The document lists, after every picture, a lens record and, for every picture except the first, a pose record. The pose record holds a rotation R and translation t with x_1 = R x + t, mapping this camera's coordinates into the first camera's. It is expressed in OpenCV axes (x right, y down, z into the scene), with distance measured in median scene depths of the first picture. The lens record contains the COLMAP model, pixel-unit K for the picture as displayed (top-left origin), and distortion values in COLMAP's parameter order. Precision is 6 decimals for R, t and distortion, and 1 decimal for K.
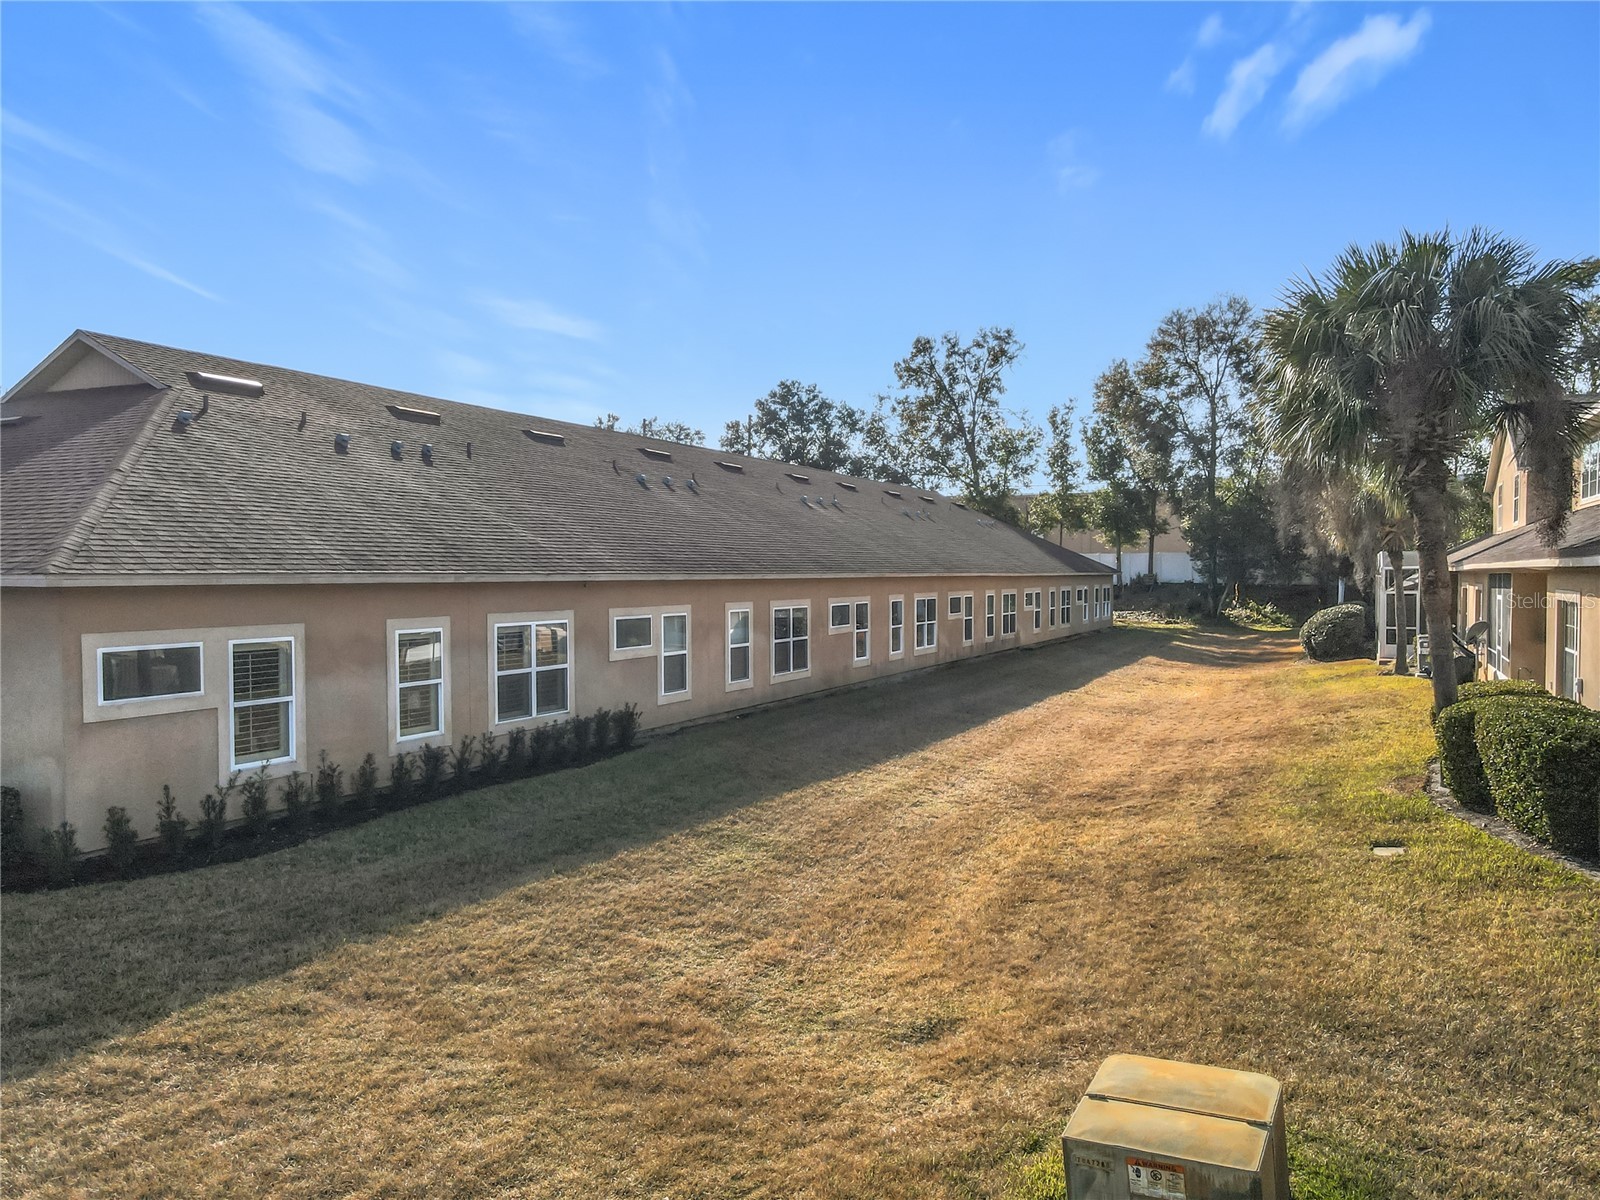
lens RADIAL K [[1235.5, 0, 803.4], [0, 1235.5, 600.8], [0, 0, 1]] dist [-0.005047, 0.014546]
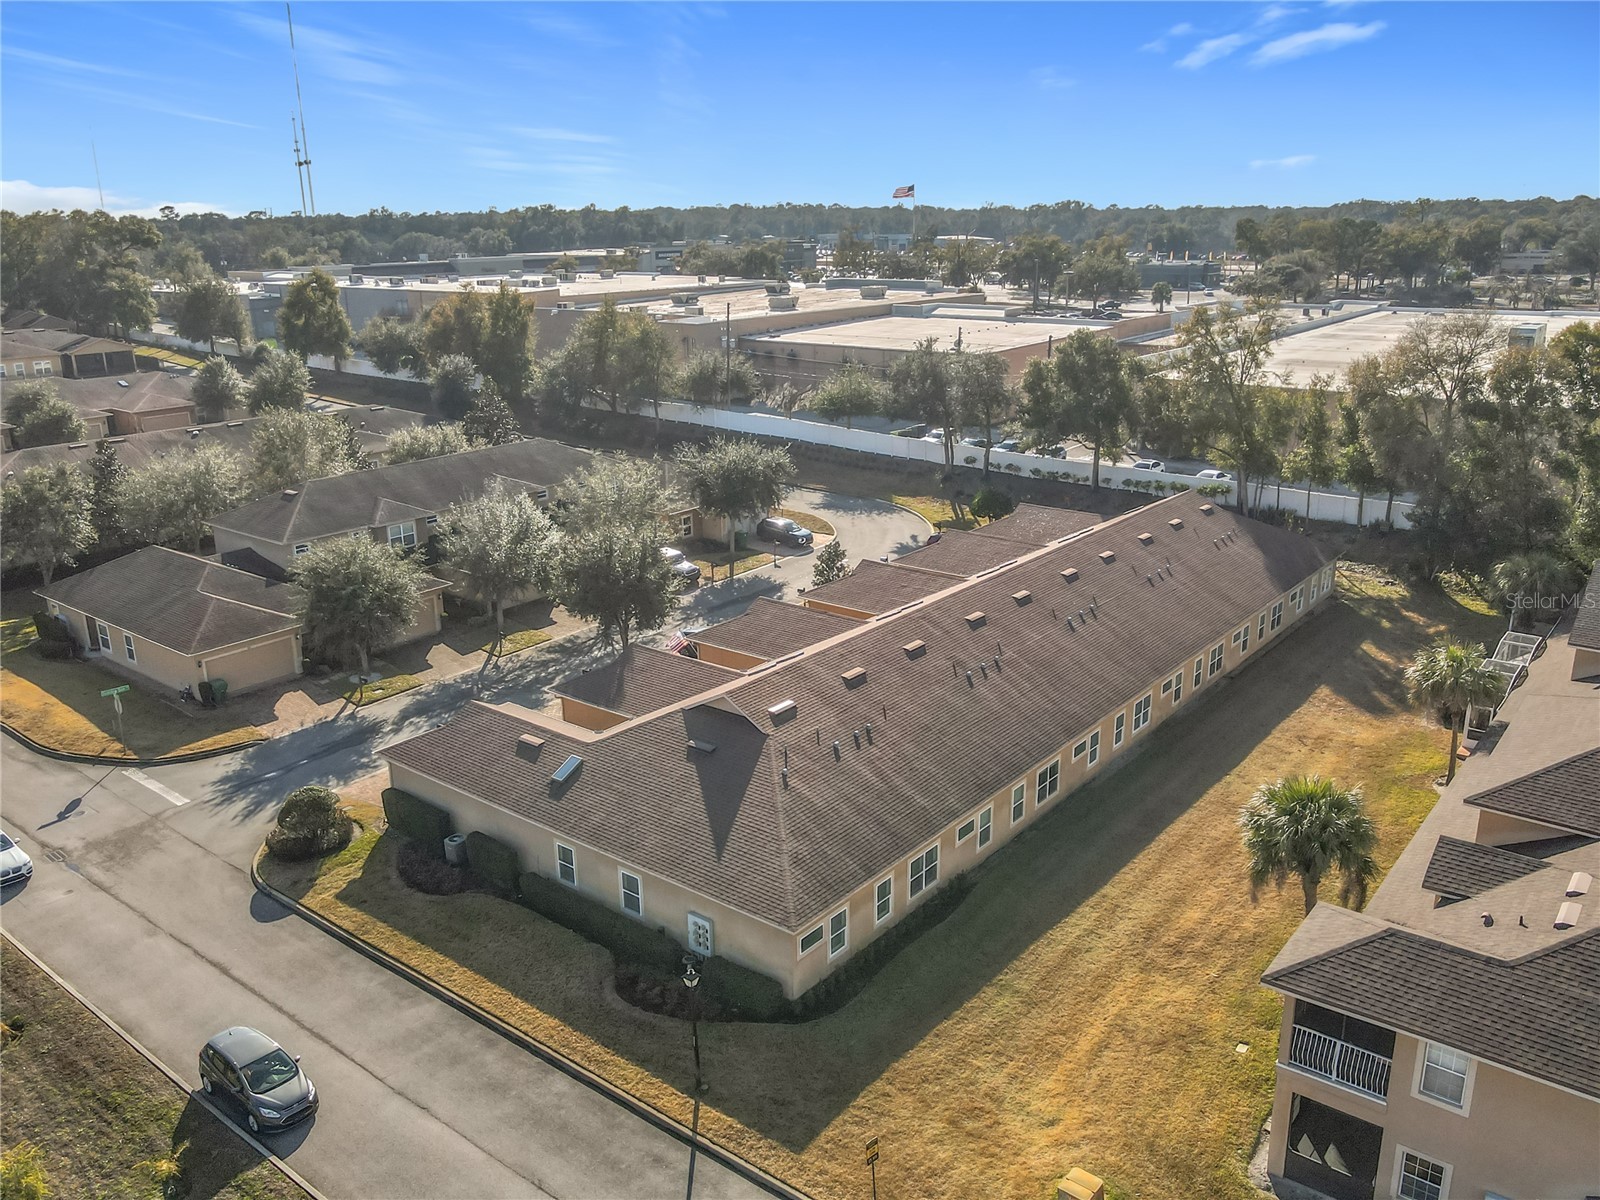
lens RADIAL K [[1235.5, 0, 800.3], [0, 1235.5, 599.2], [0, 0, 1]] dist [-0.005047, 0.014546]
pose [[0.970464, 0.057908, -0.234194, 0.089390], [0.001659, 0.969139, 0.246510, -1.301923], [0.241241, -0.239617, 0.940418, -1.434416]]
